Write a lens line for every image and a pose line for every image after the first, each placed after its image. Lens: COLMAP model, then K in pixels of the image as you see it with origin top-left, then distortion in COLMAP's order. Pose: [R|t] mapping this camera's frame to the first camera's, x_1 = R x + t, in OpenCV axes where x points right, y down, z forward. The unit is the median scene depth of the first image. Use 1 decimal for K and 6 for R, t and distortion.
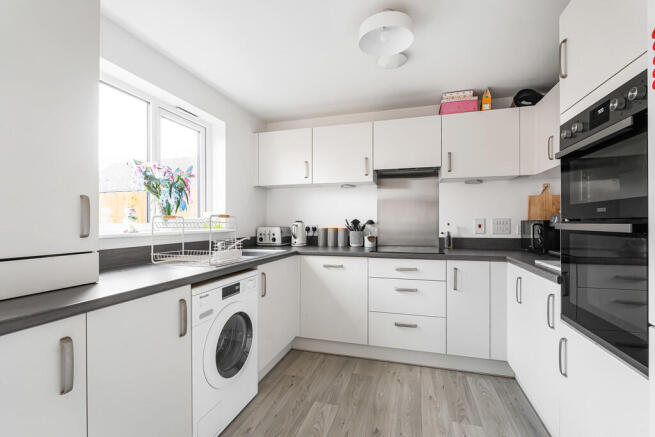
lens RADIAL K [[289.8, 0, 327.5], [0, 289.8, 218.5], [0, 0, 1]] dist [0.000201, 0.000031]
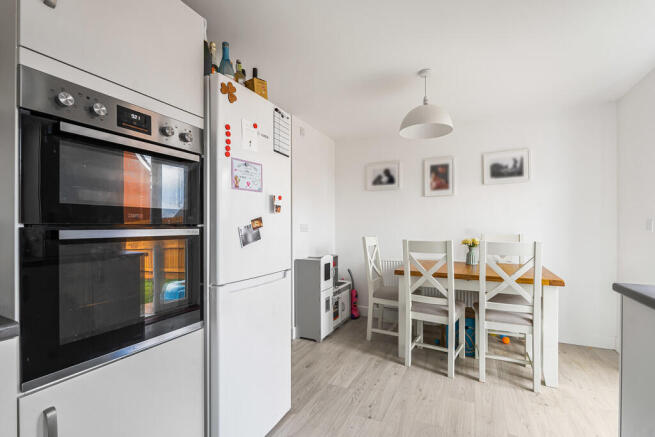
lens RADIAL K [[289.8, 0, 327.5], [0, 289.8, 218.5], [0, 0, 1]] dist [0.000201, 0.000031]
pose [[-0.985023, 0.014676, 0.171797, -0.175469], [0.010754, 0.999660, -0.023734, 0.000901], [-0.172087, -0.021531, -0.984846, 2.161634]]
